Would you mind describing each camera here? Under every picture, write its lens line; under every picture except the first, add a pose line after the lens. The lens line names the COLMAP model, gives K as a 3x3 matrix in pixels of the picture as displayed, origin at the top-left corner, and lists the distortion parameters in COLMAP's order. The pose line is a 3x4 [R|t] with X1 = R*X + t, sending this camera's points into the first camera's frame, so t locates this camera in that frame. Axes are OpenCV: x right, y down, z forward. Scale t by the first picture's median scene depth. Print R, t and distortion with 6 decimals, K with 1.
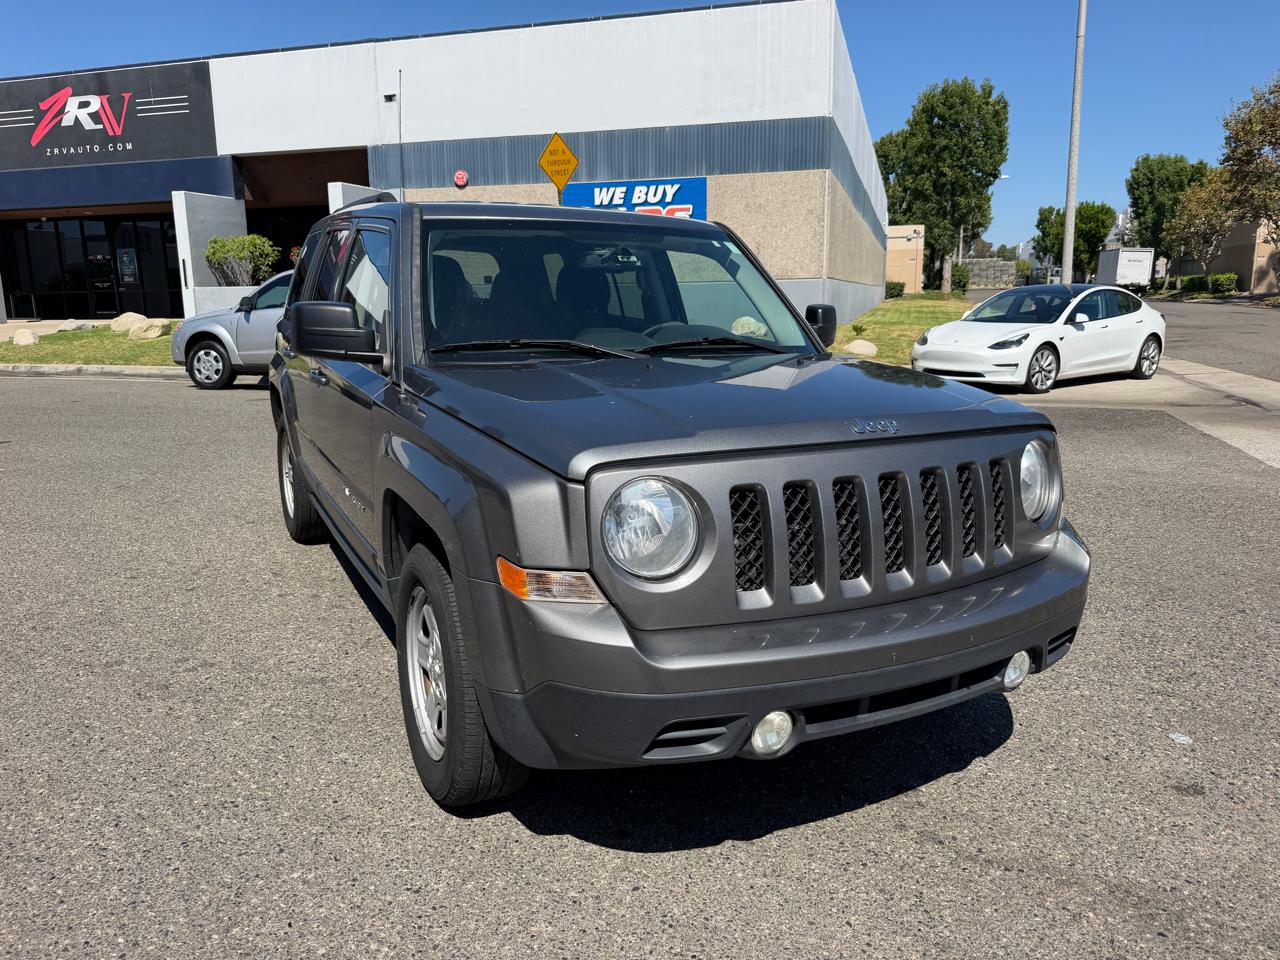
lens RADIAL K [[900.6, 0, 644.9], [0, 900.6, 471.6], [0, 0, 1]] dist [0.023589, -0.036400]
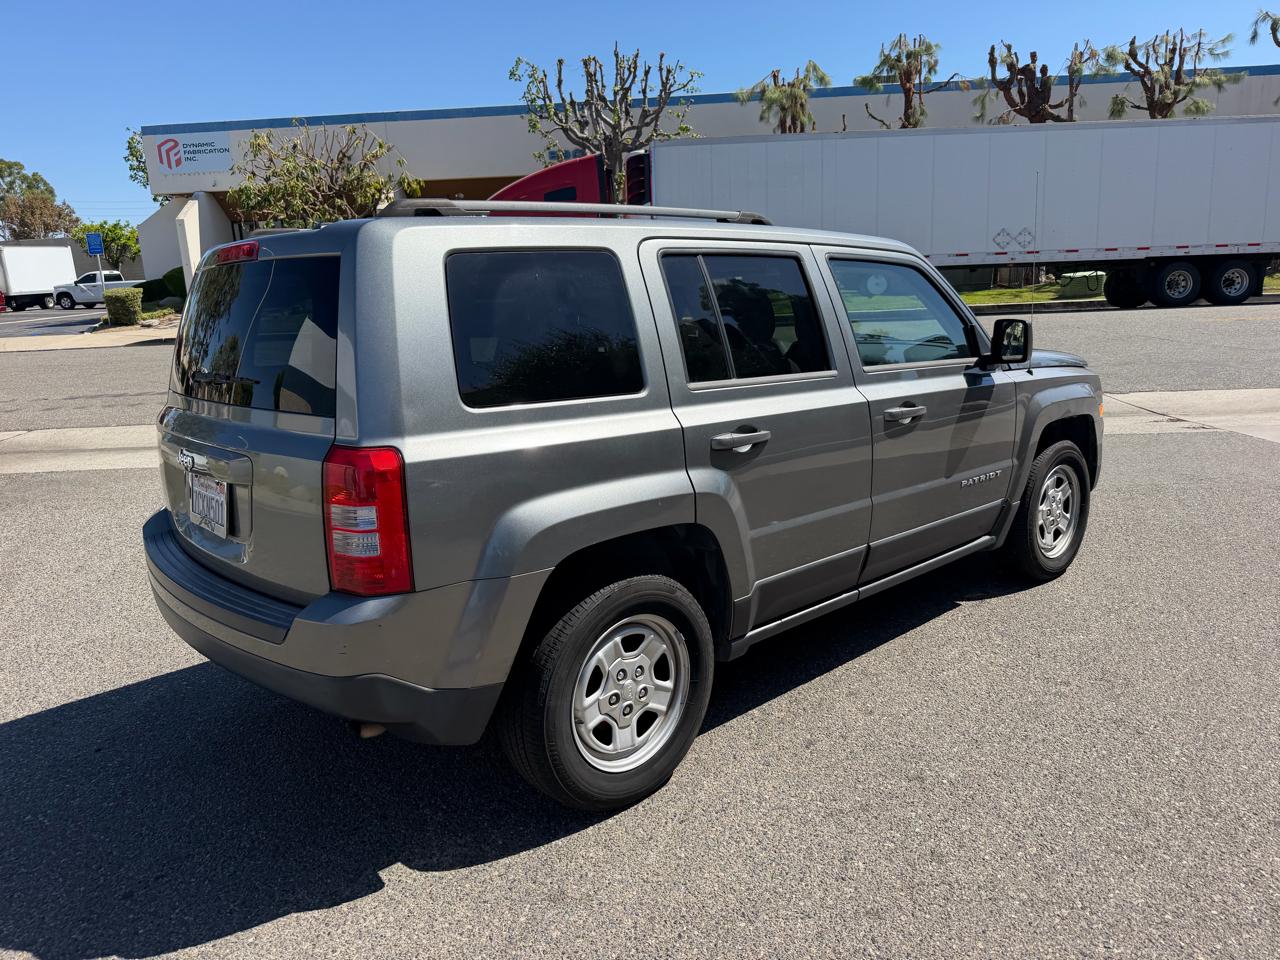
lens RADIAL K [[903.4, 0, 640.0], [0, 903.4, 480.0], [0, 0, 1]] dist [0.029693, -0.060909]
pose [[-0.237372, -0.204615, 0.949625, -0.218721], [0.235151, 0.936387, 0.260543, -0.063474], [-0.942528, 0.285151, -0.174157, 0.259973]]
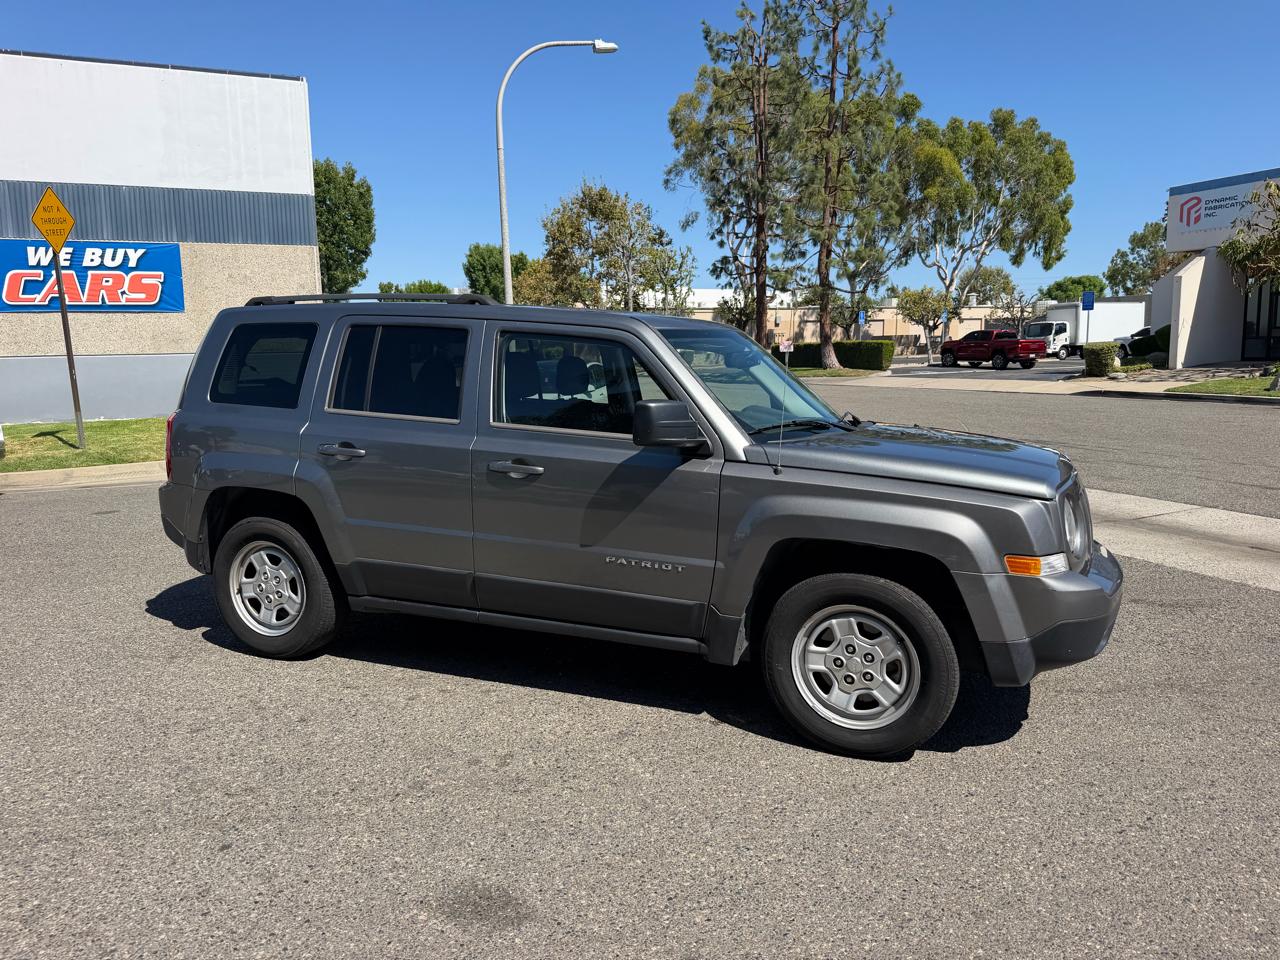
lens RADIAL K [[891.1, 0, 645.5], [0, 891.1, 479.4], [0, 0, 1]] dist [0.068284, -0.111391]
pose [[0.768700, -0.089758, 0.633280, -0.162757], [0.130523, 0.991283, -0.017934, -0.009411], [-0.626150, 0.096443, 0.773715, 0.015770]]
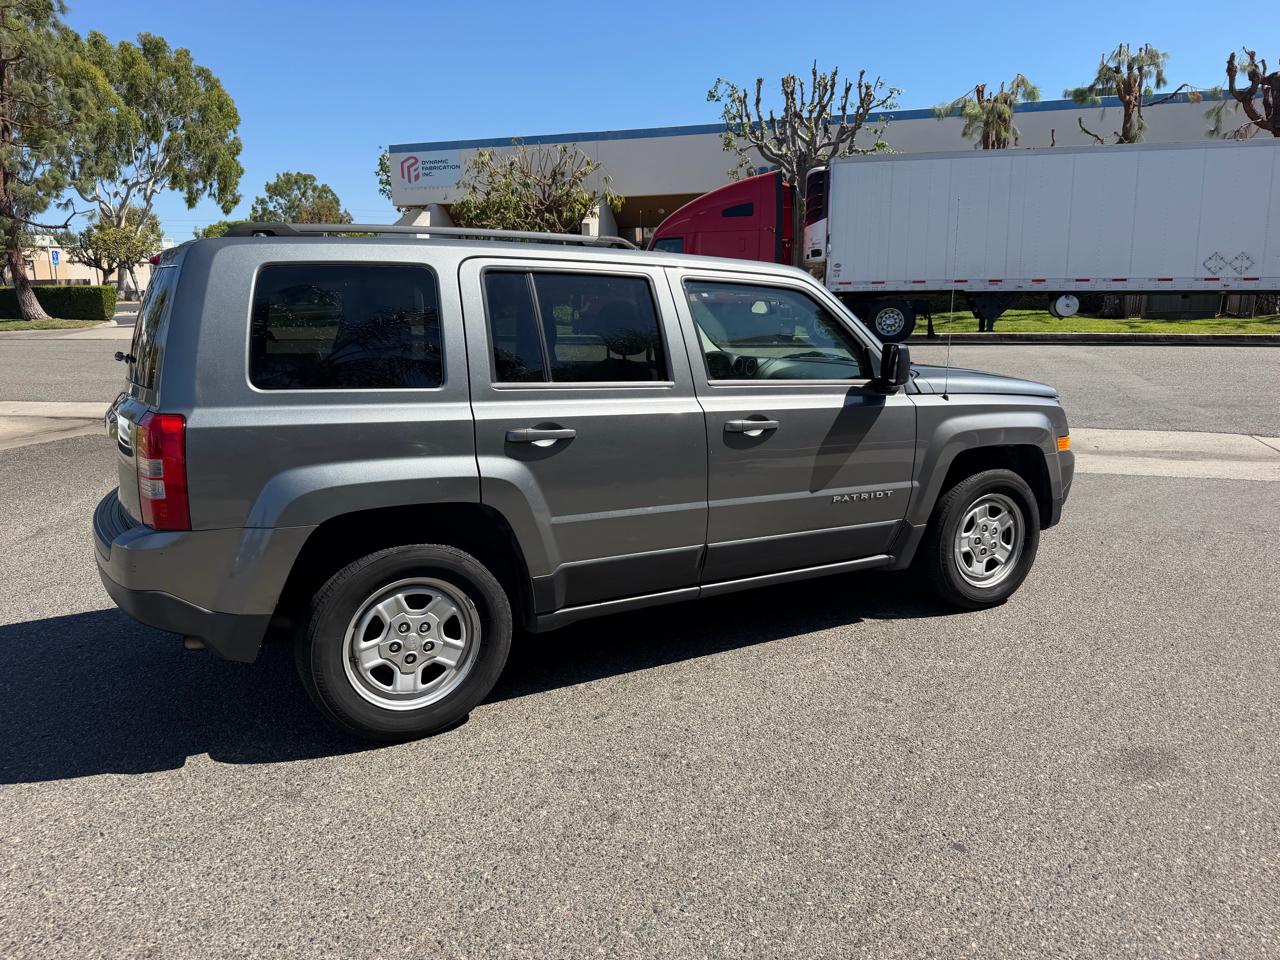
lens RADIAL K [[900.6, 0, 644.9], [0, 900.6, 471.6], [0, 0, 1]] dist [0.023589, -0.036400]
pose [[0.001522, -0.193119, 0.981174, -0.245049], [0.211453, 0.959051, 0.188437, -0.048691], [-0.977387, 0.207186, 0.042296, 0.194325]]
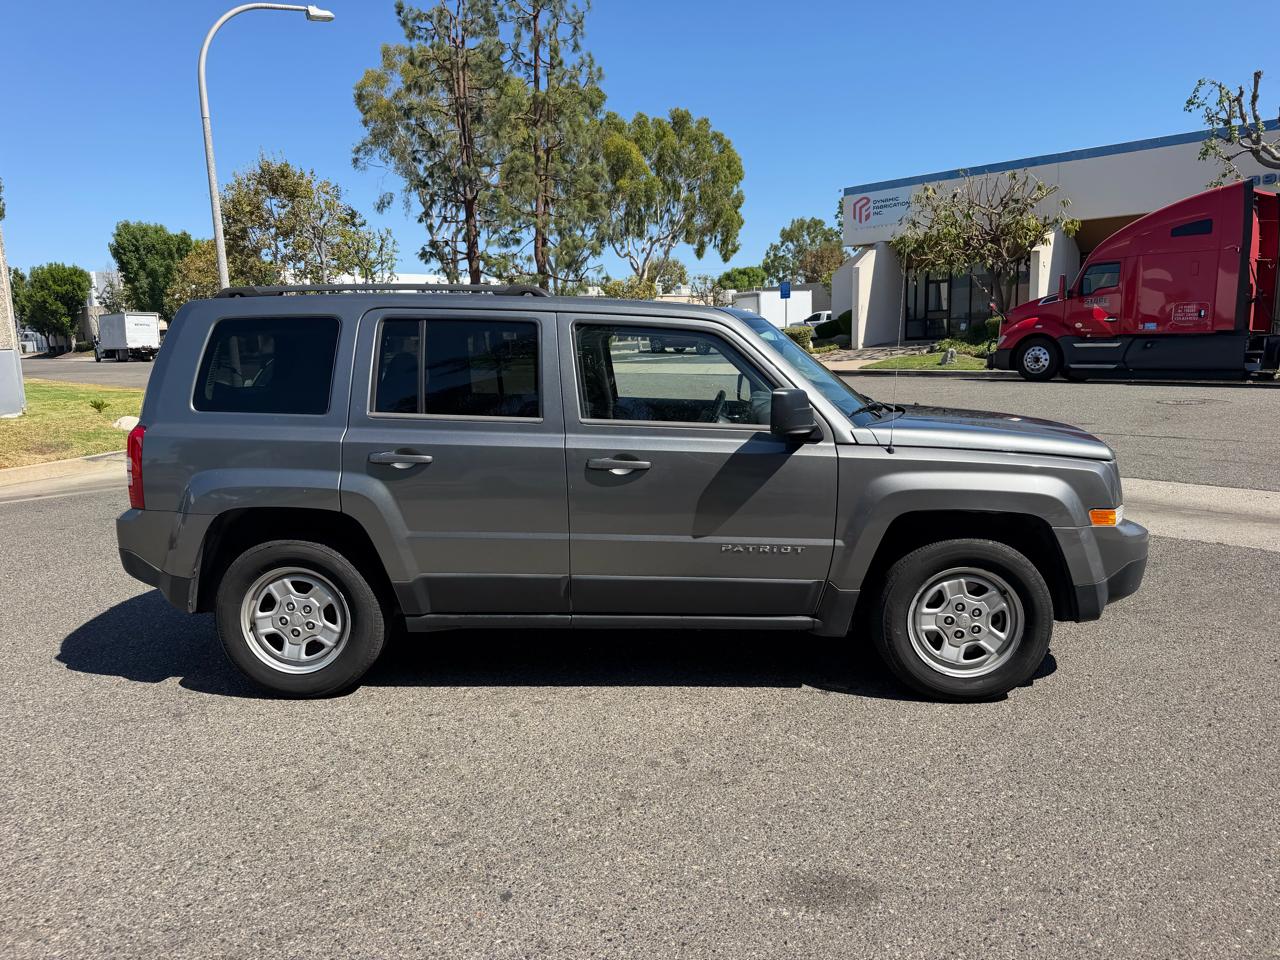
lens RADIAL K [[891.6, 0, 646.9], [0, 891.6, 477.9], [0, 0, 1]] dist [0.090224, -0.159754]
pose [[0.509589, -0.142149, 0.848595, -0.218371], [0.192187, 0.980145, 0.048775, -0.023910], [-0.838680, 0.138234, 0.526790, 0.077026]]
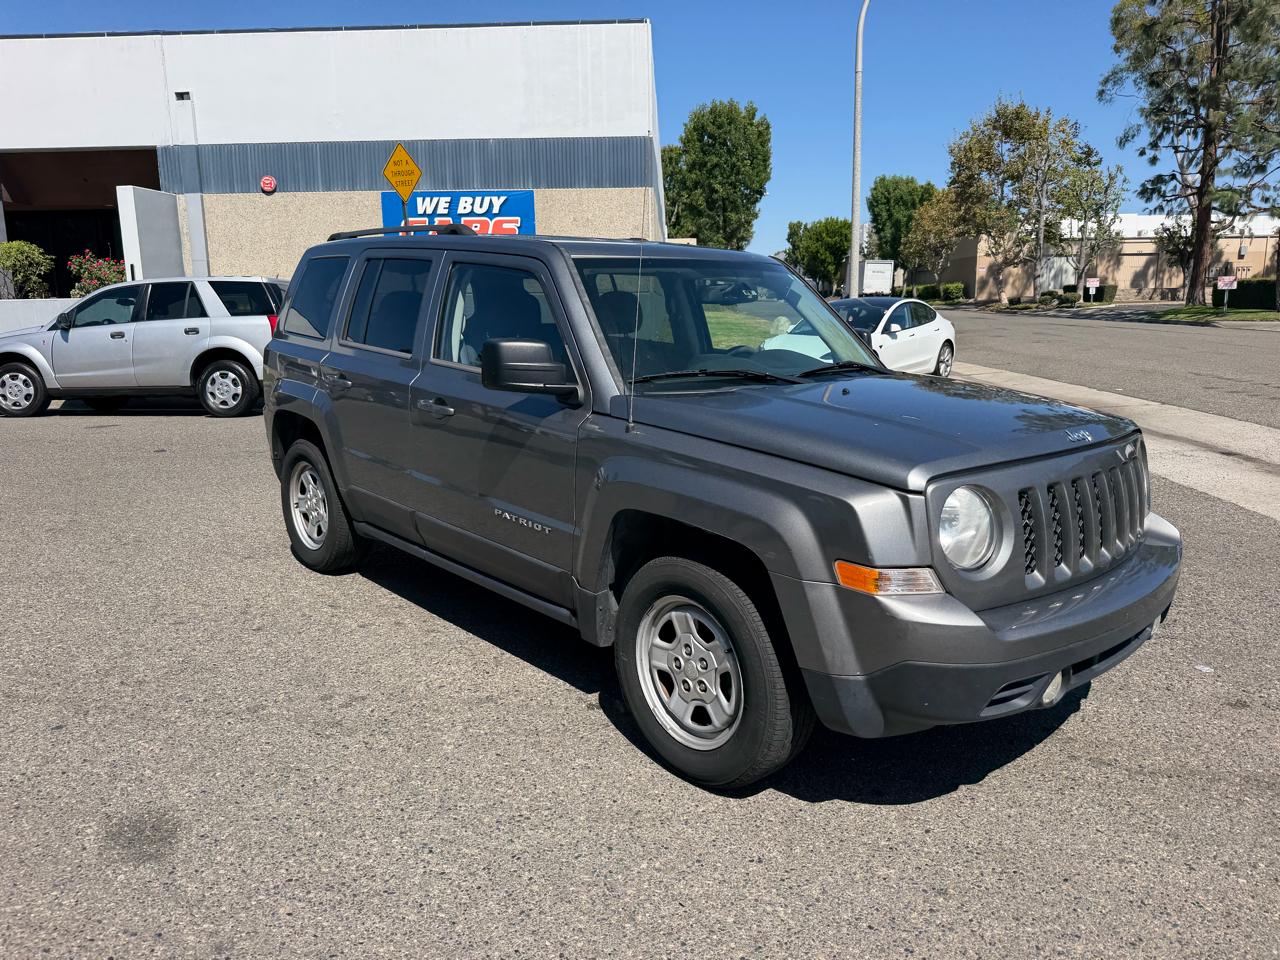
lens RADIAL K [[898.7, 0, 646.5], [0, 898.7, 475.2], [0, 0, 1]] dist [0.026018, -0.053074]
pose [[0.968747, -0.049659, 0.243028, -0.067741], [0.050466, 0.998722, 0.002910, -0.003215], [-0.242862, 0.009445, 0.970015, -0.007277]]
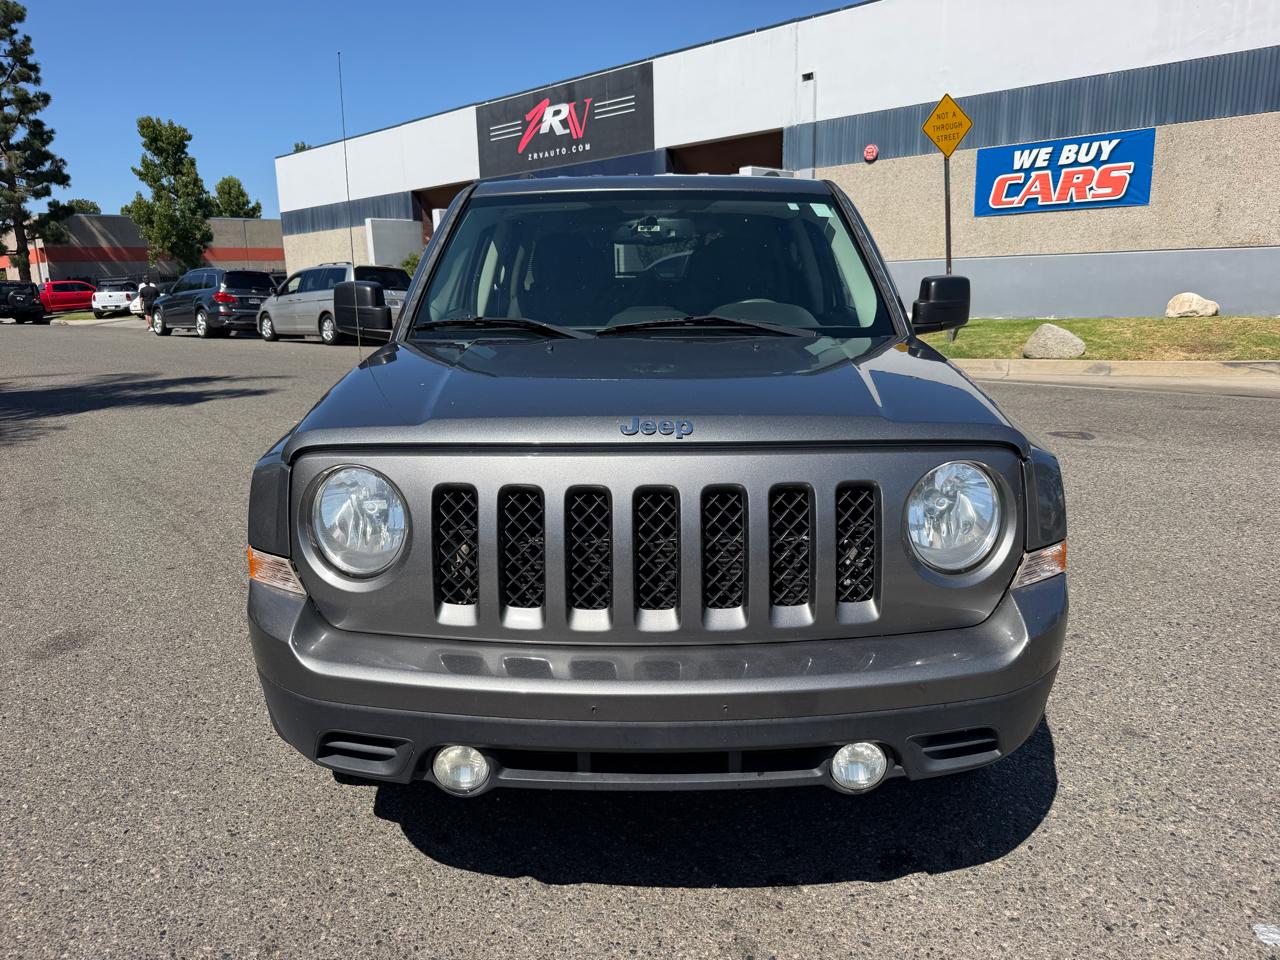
lens RADIAL K [[899.3, 0, 640.0], [0, 899.3, 480.0], [0, 0, 1]] dist [0.023661, -0.033986]
pose [[0.879164, 0.091765, -0.467601, 0.066720], [-0.077532, 0.995753, 0.049641, -0.004470], [0.470170, -0.007389, 0.882545, 0.030479]]
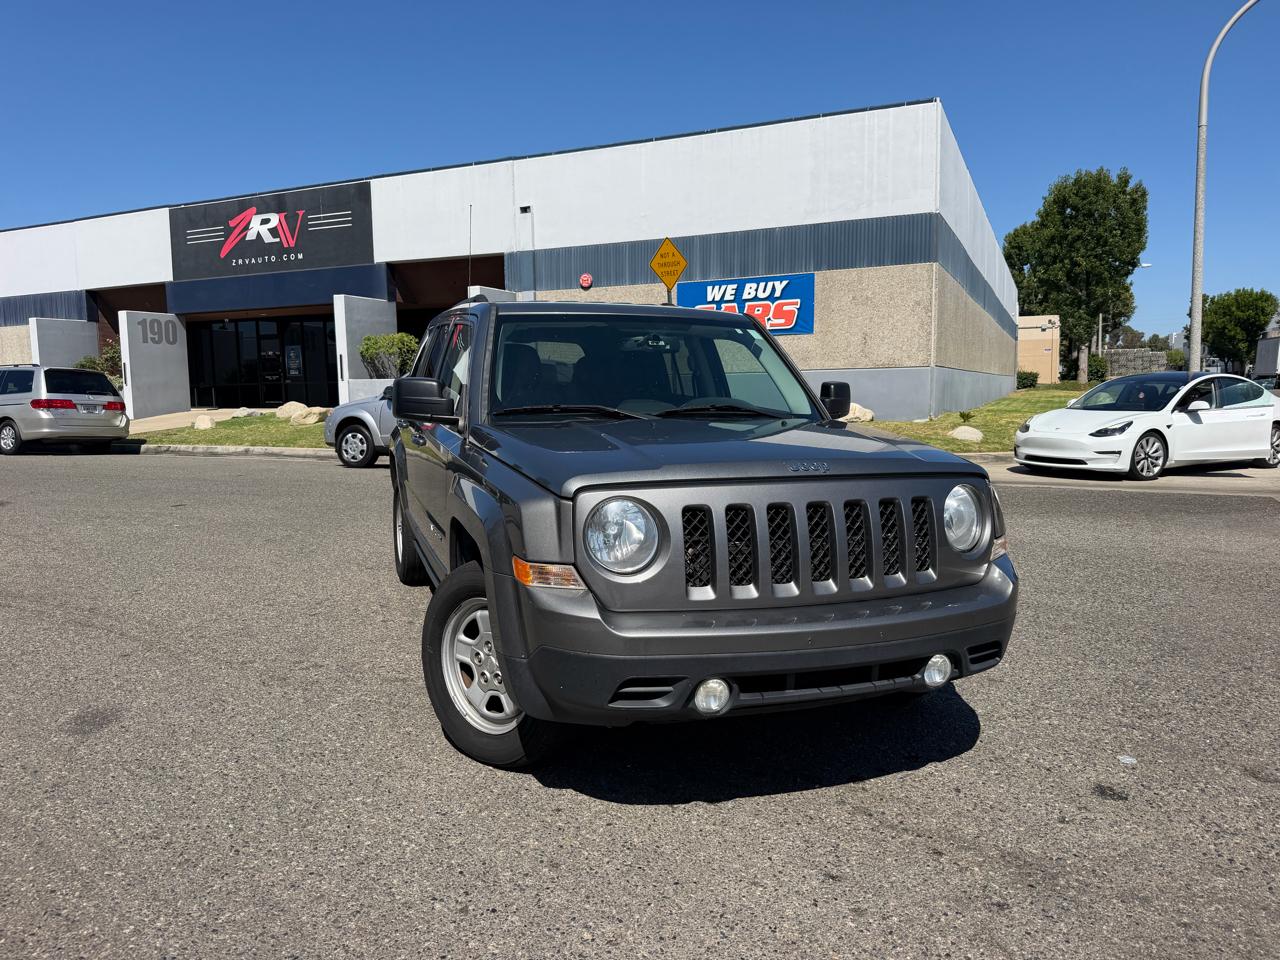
lens RADIAL K [[890.6, 0, 635.5], [0, 890.6, 480.7], [0, 0, 1]] dist [0.076441, -0.113260]
pose [[0.988560, 0.013785, -0.150197, 0.022066], [-0.027235, 0.995760, -0.087869, 0.009460], [0.148349, 0.090955, 0.984744, -0.029918]]
